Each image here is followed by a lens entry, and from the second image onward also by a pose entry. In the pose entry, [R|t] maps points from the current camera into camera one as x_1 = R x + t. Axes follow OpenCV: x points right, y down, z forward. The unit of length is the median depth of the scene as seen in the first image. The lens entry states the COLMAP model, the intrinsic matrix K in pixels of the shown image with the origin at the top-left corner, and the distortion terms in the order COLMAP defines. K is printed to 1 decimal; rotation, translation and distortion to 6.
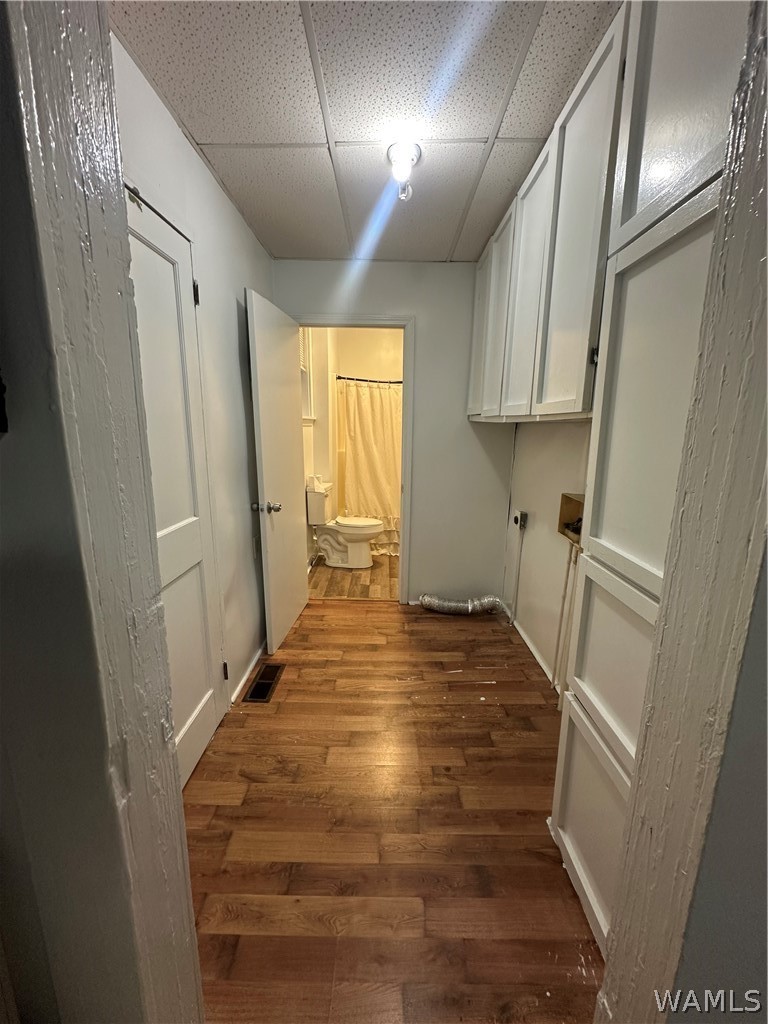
lens RADIAL K [[409.1, 0, 384.3], [0, 409.1, 509.3], [0, 0, 1]] dist [-0.002283, 0.000159]
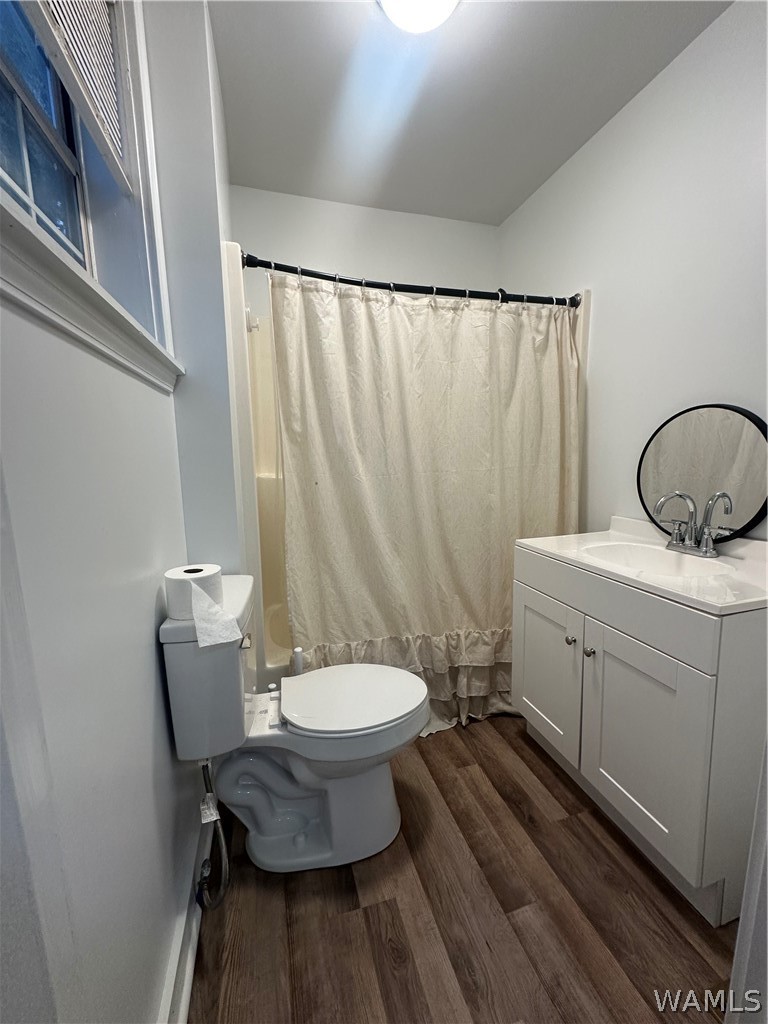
lens RADIAL K [[409.1, 0, 383.0], [0, 409.1, 508.4], [0, 0, 1]] dist [-0.002283, 0.000159]
pose [[0.958955, -0.067609, 0.275379, -0.118332], [0.085069, 0.995020, -0.051944, -0.094490], [-0.270495, 0.073238, 0.959931, 0.689694]]
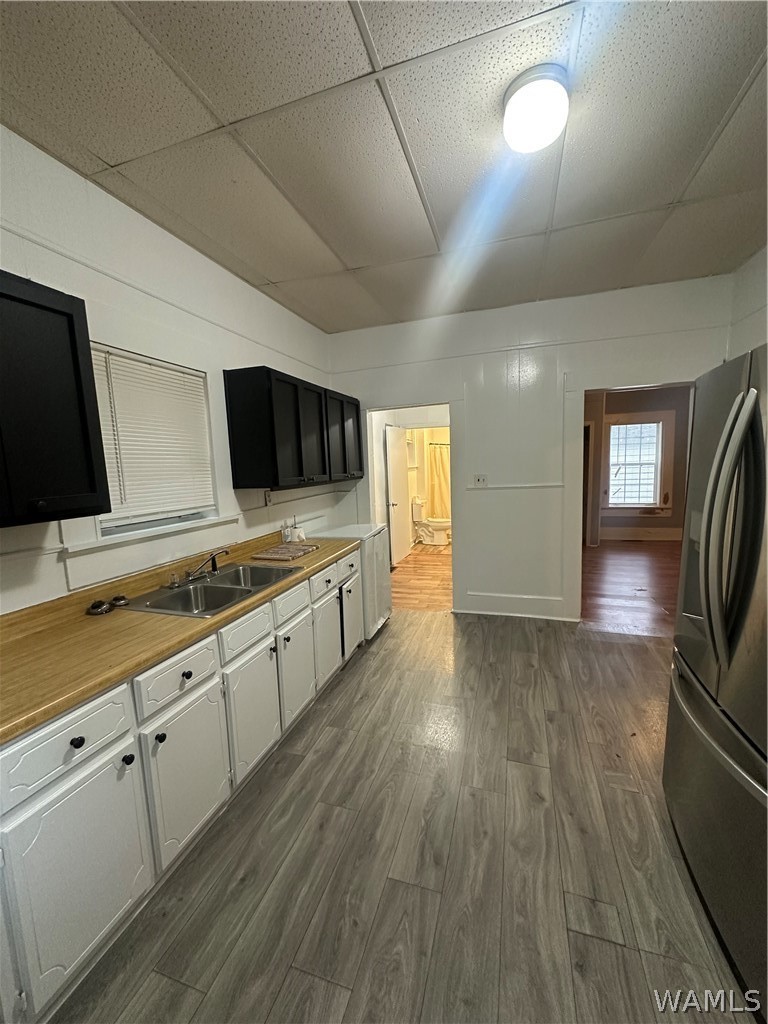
lens RADIAL K [[409.1, 0, 381.9], [0, 409.1, 512.2], [0, 0, 1]] dist [-0.002283, 0.000159]
pose [[0.952455, -0.011009, -0.304481, 0.254881], [-0.013268, 0.996900, -0.077547, 0.142845], [0.304391, 0.077900, 0.949357, -0.852967]]
